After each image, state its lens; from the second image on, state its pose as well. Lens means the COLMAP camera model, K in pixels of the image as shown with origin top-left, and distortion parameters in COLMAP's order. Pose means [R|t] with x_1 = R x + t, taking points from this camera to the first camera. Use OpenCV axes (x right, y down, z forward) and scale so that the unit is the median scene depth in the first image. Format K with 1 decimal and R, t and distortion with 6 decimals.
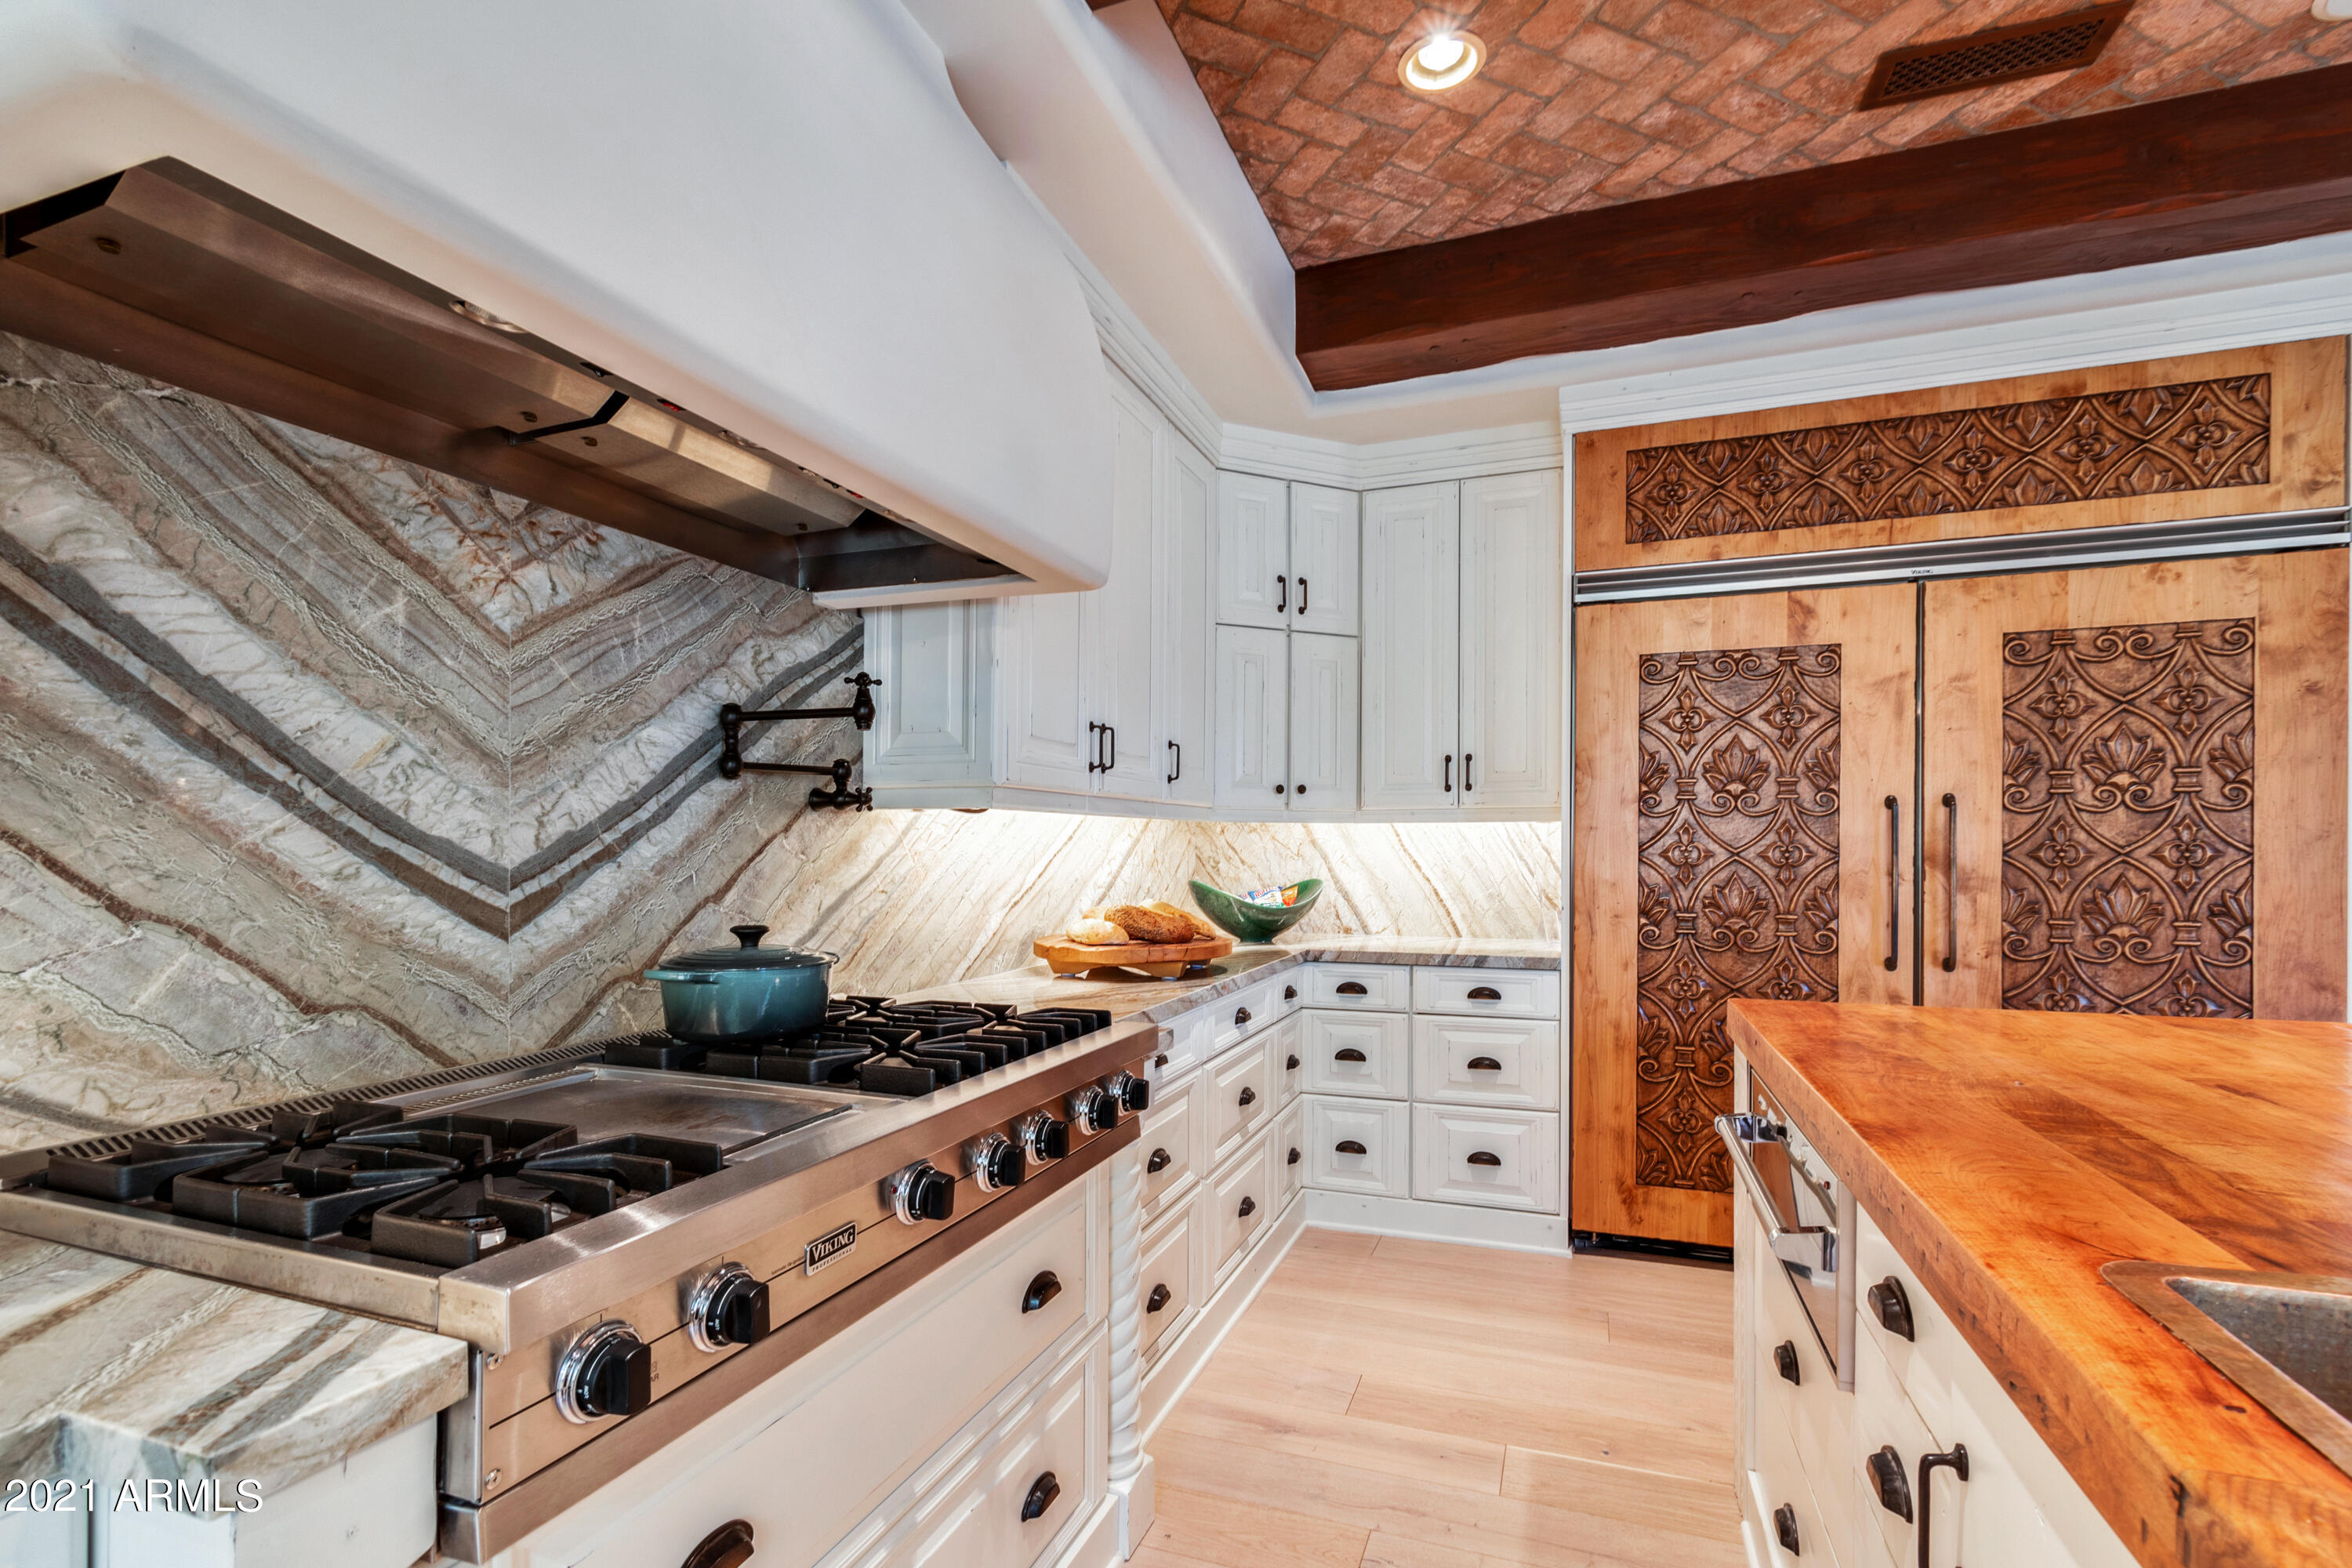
lens RADIAL K [[1055.5, 0, 1179.0], [0, 1055.5, 845.5], [0, 0, 1]] dist [0.008512, -0.005075]
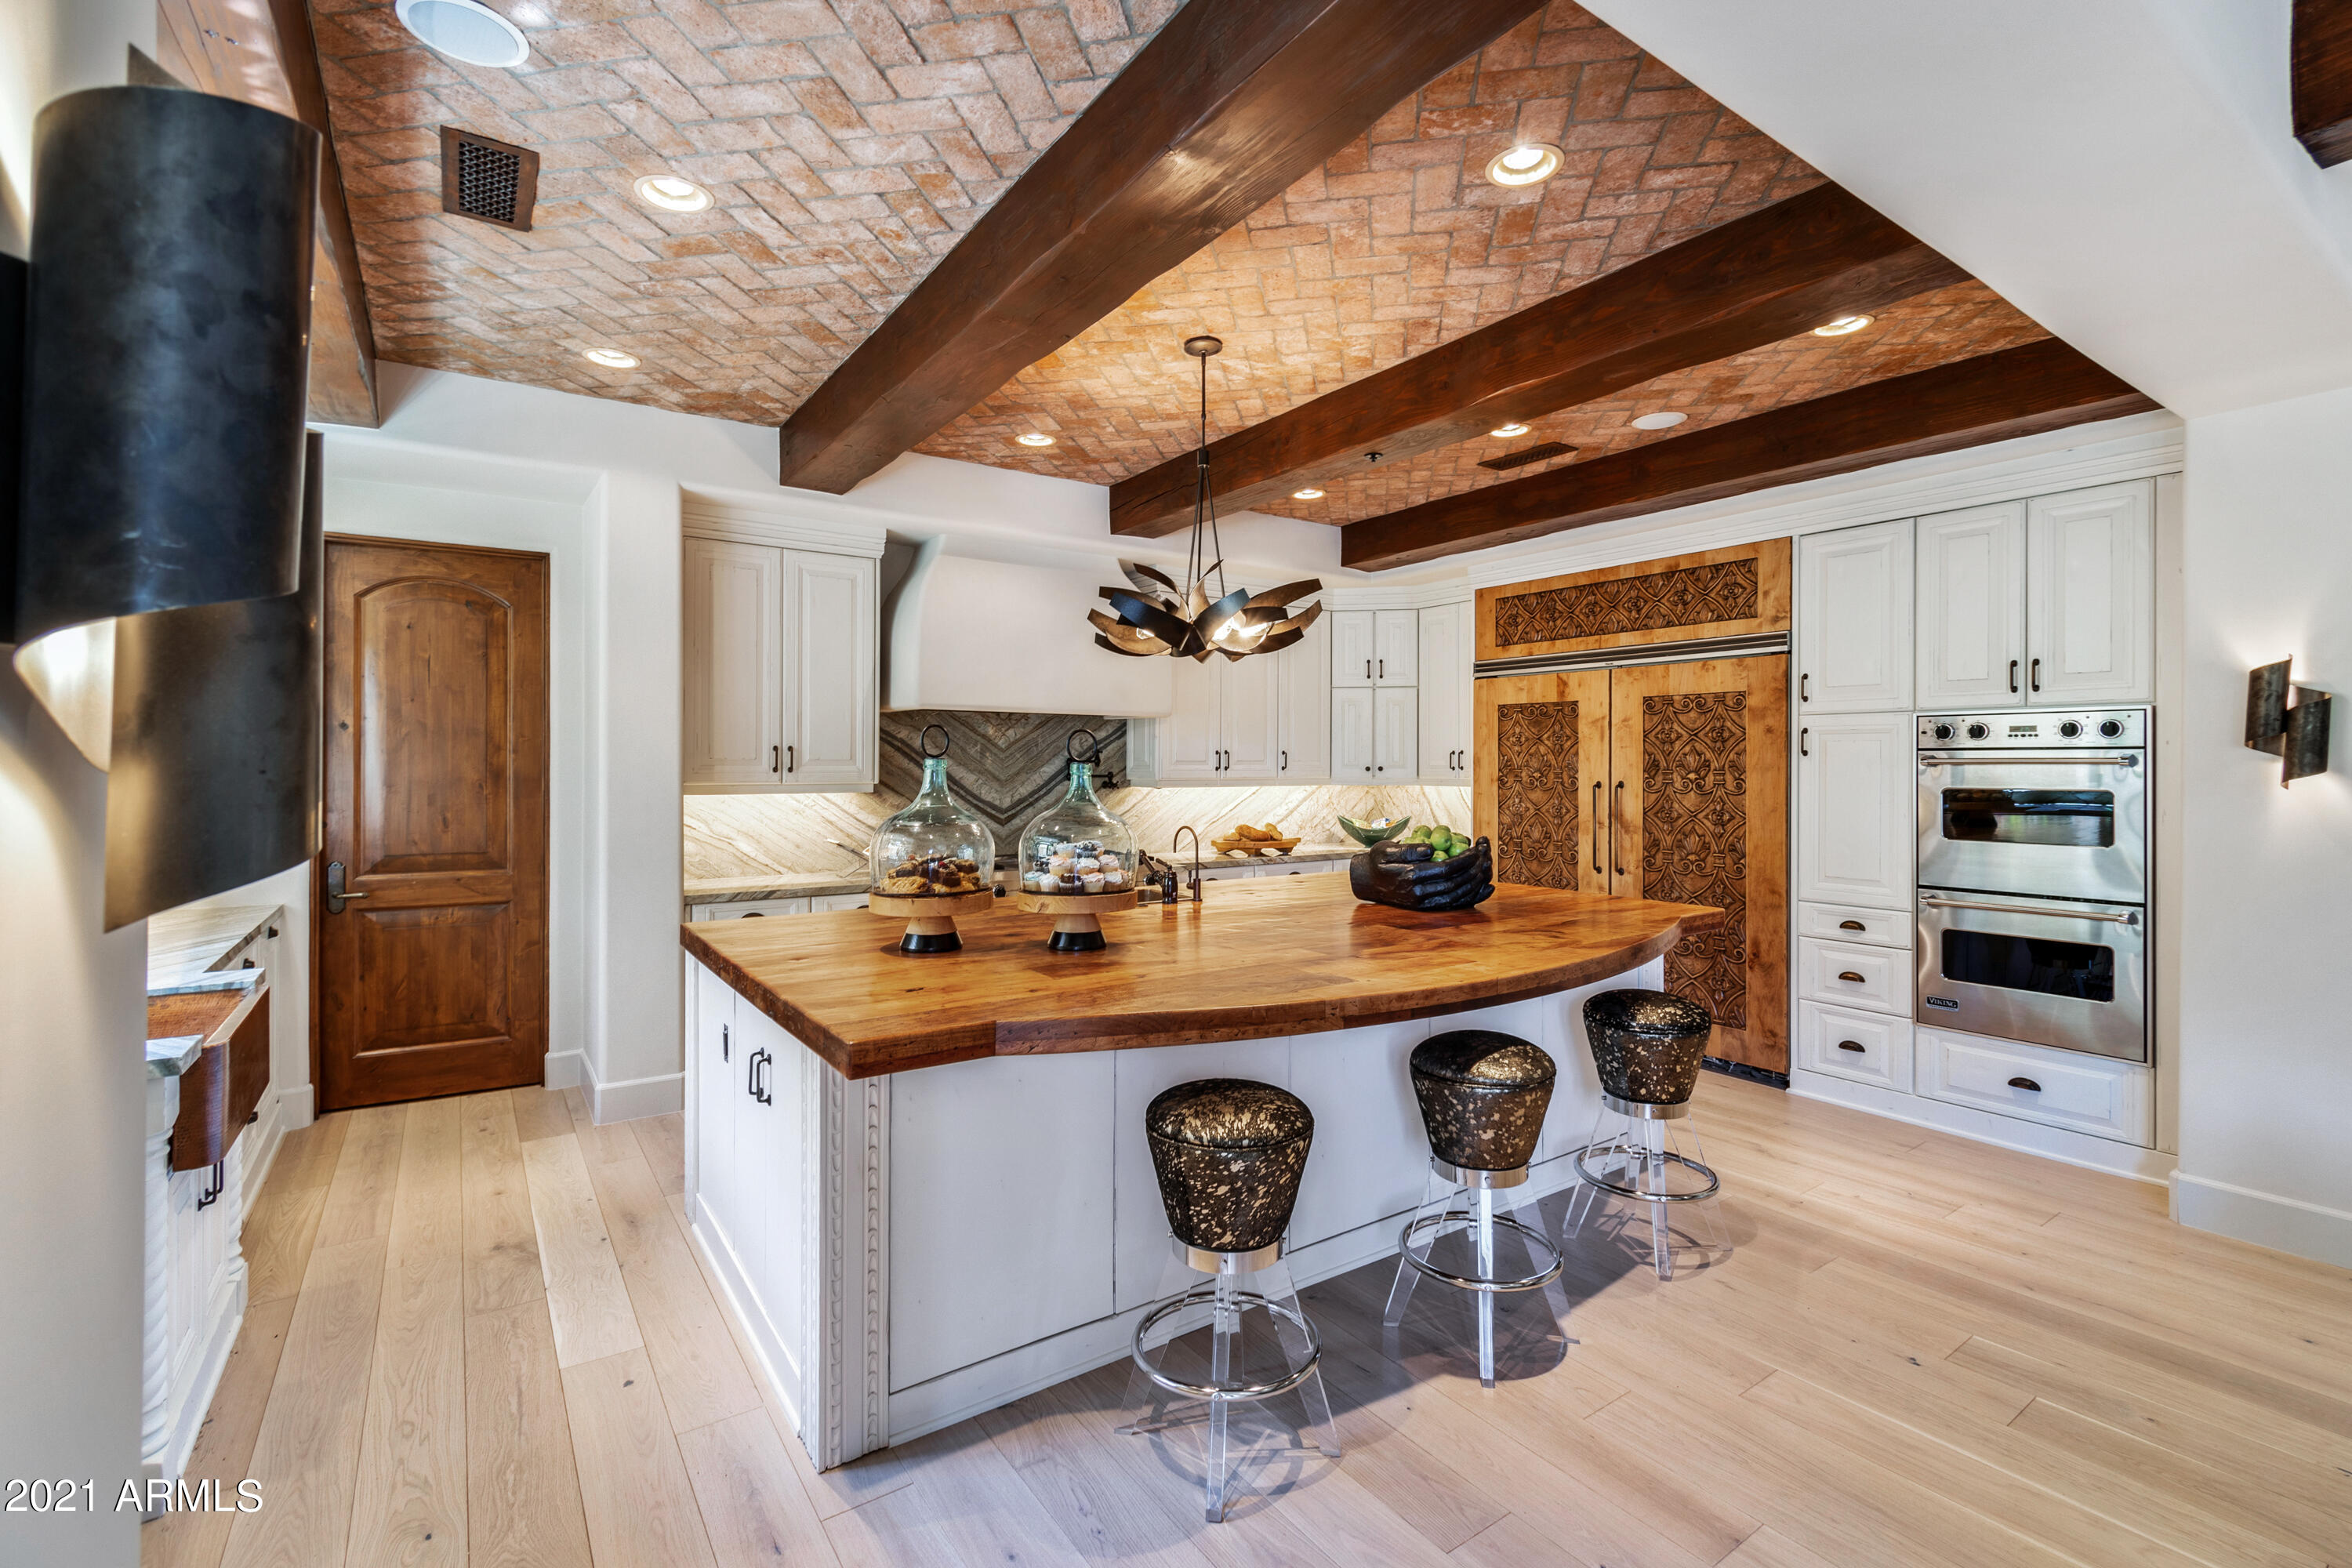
lens RADIAL K [[1055.5, 0, 1198.6], [0, 1055.5, 768.3], [0, 0, 1]] dist [0.008512, -0.005075]
pose [[0.826956, 0.005074, -0.562244, 1.228728], [-0.002367, 0.999982, 0.005543, -0.085222], [0.562262, -0.003252, 0.826953, -1.040464]]
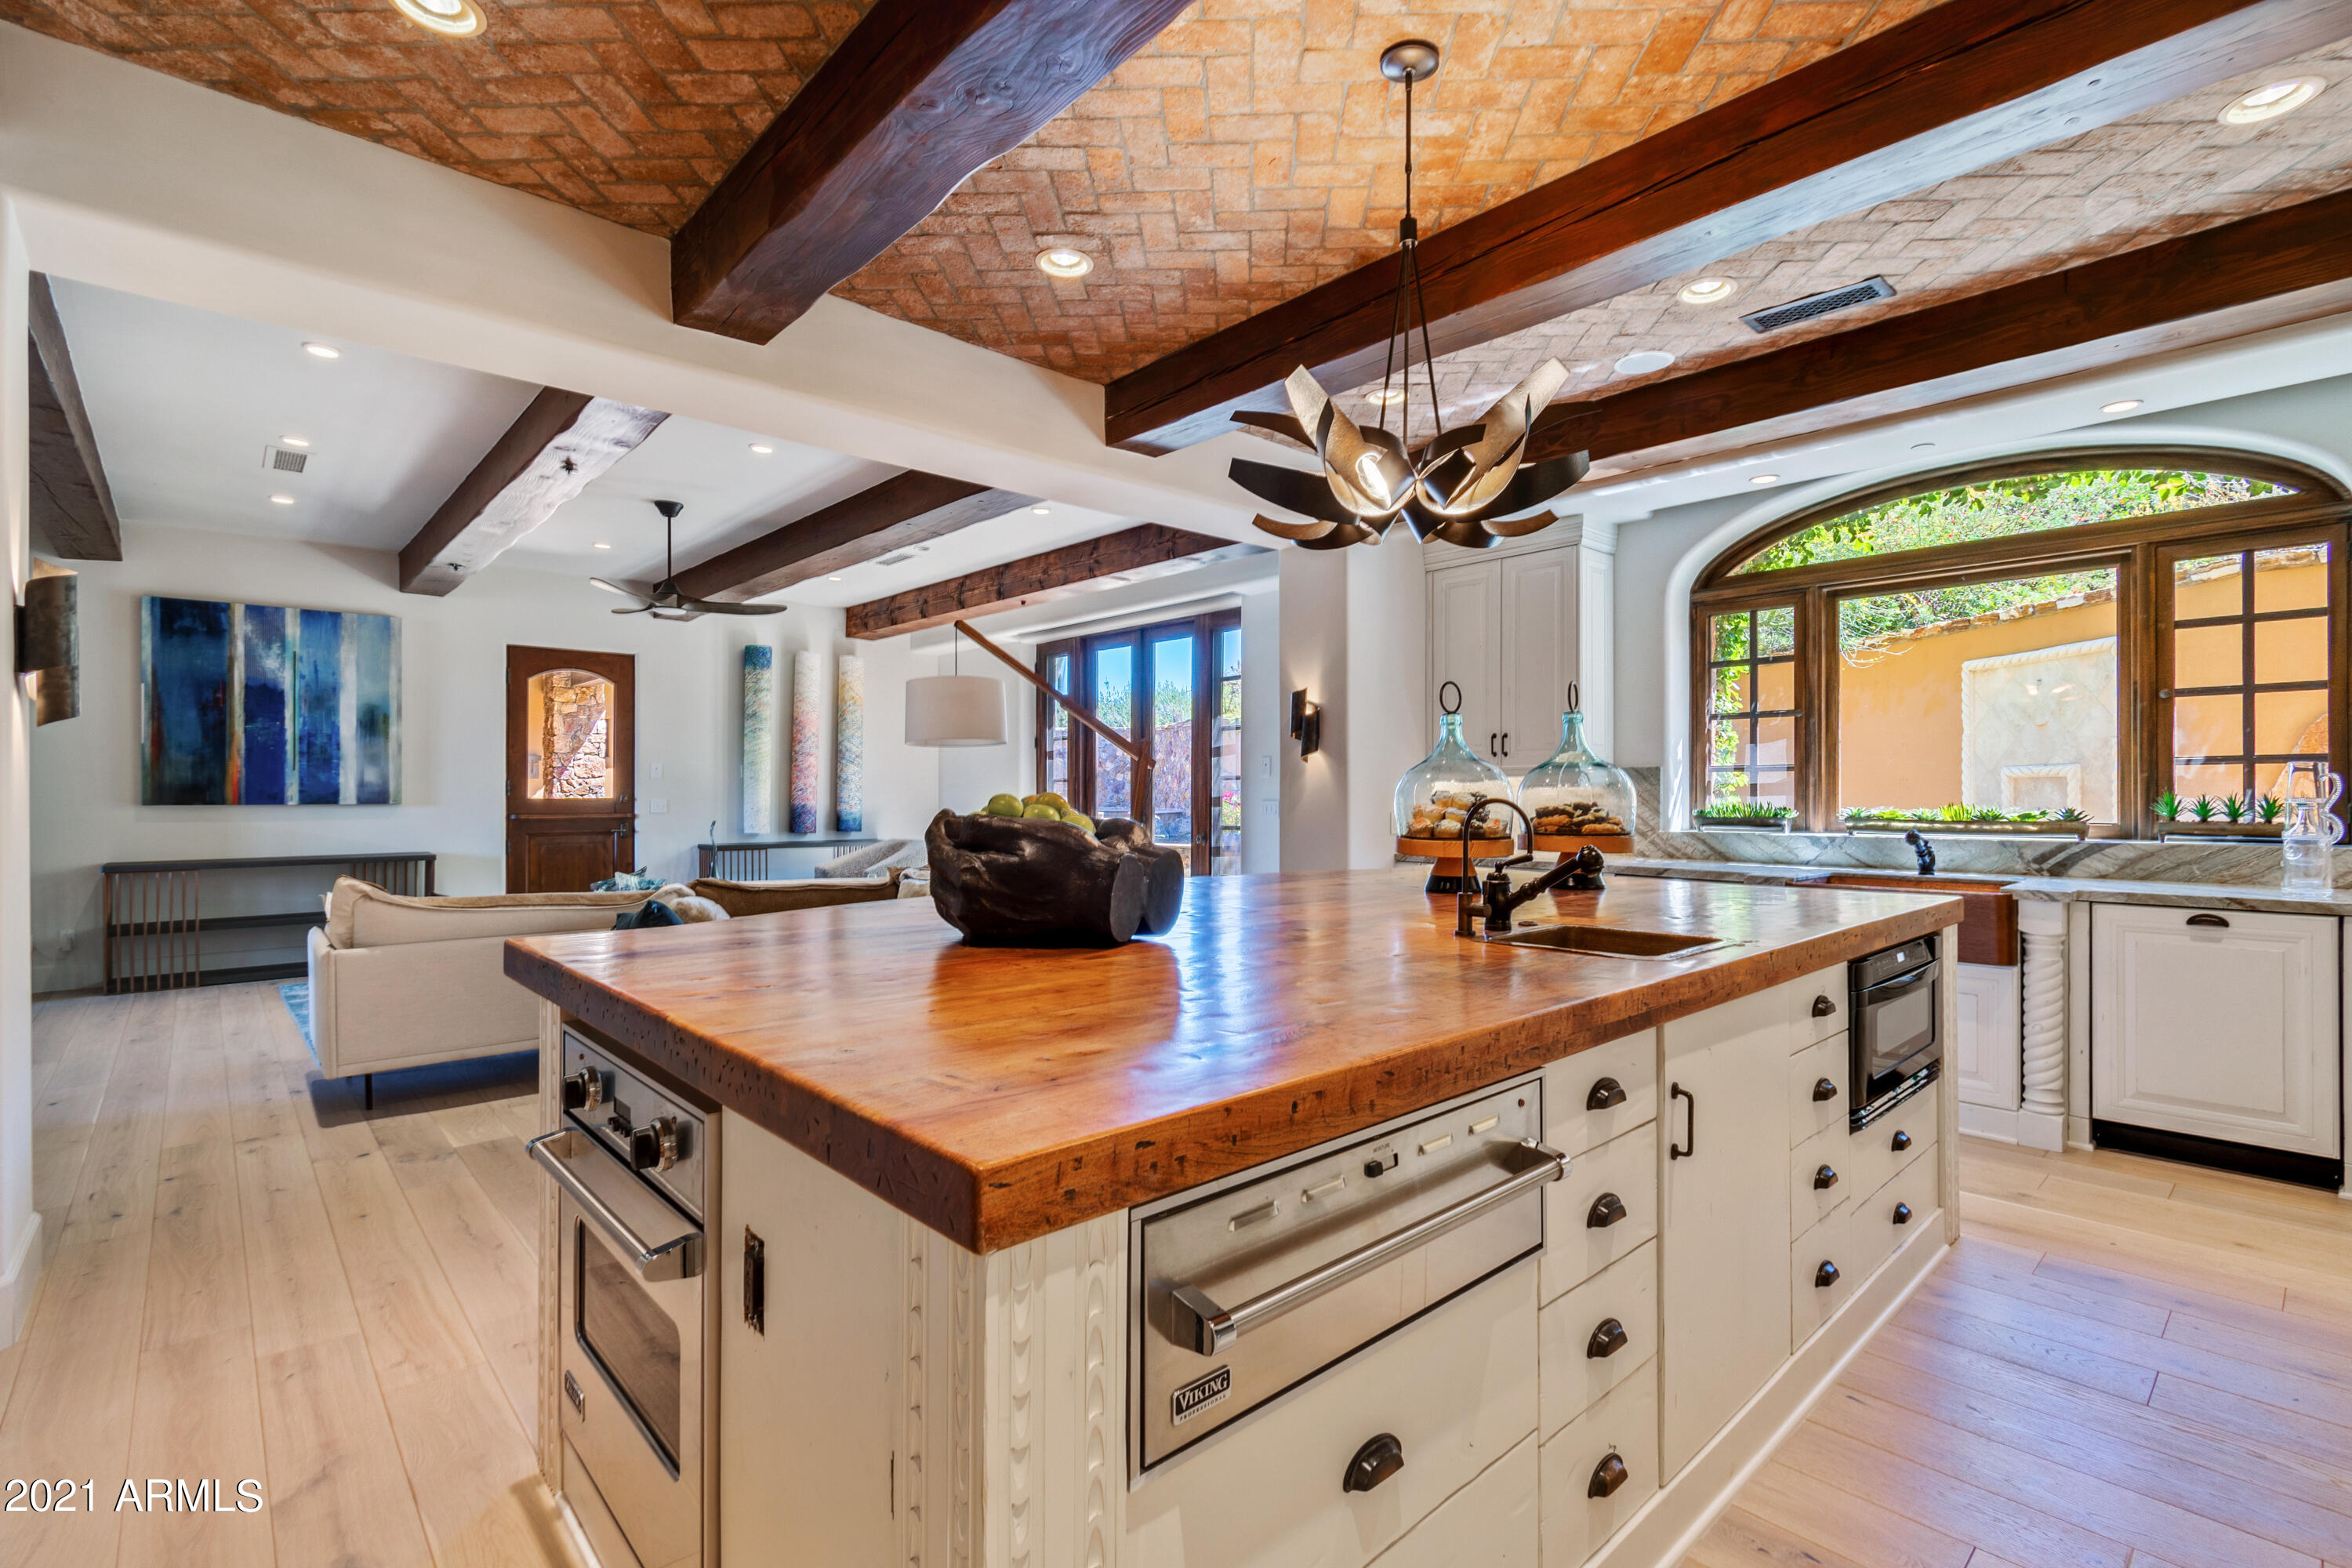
lens RADIAL K [[1055.5, 0, 1199.0], [0, 1055.5, 796.8], [0, 0, 1]] dist [0.008512, -0.005075]
pose [[-0.897469, -0.001784, 0.441074, 0.220643], [0.000216, 0.999990, 0.004484, 0.000681], [-0.441078, 0.004119, -0.897459, 1.003724]]
